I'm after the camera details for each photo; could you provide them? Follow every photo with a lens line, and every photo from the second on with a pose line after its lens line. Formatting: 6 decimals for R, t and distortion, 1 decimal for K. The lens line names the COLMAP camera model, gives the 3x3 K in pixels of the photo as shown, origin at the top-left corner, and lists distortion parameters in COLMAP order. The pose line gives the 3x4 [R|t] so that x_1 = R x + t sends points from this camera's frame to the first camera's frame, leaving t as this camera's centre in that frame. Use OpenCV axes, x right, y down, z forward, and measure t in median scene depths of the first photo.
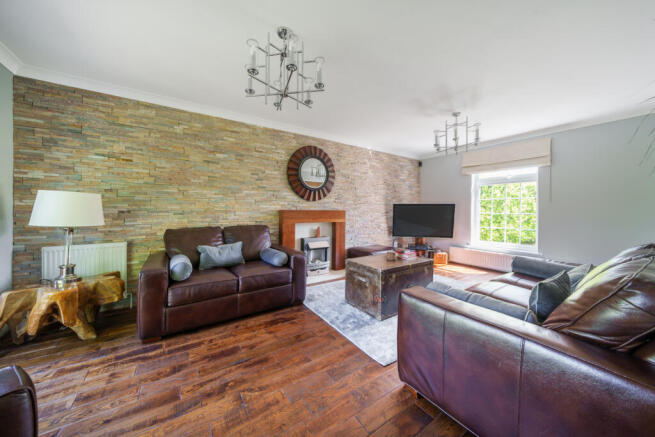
lens RADIAL K [[225.6, 0, 333.6], [0, 225.6, 209.3], [0, 0, 1]] dist [-0.009077, 0.000218]
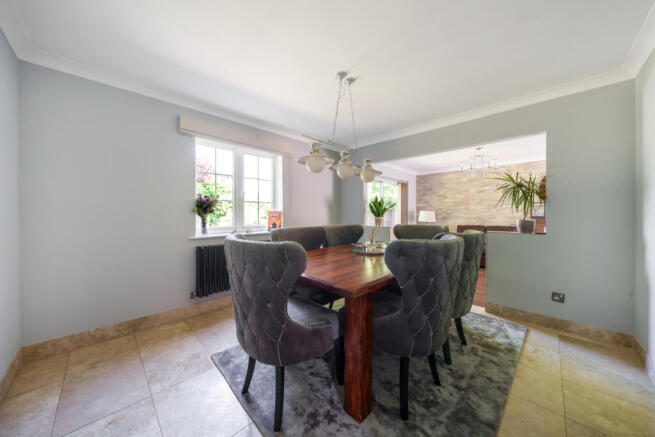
lens RADIAL K [[225.6, 0, 328.0], [0, 225.6, 215.2], [0, 0, 1]] dist [-0.009077, 0.000218]
pose [[0.227713, 0.001692, -0.973727, 1.114814], [-0.004112, 0.999991, 0.000776, -0.009847], [0.973720, 0.003827, 0.227718, -0.766712]]
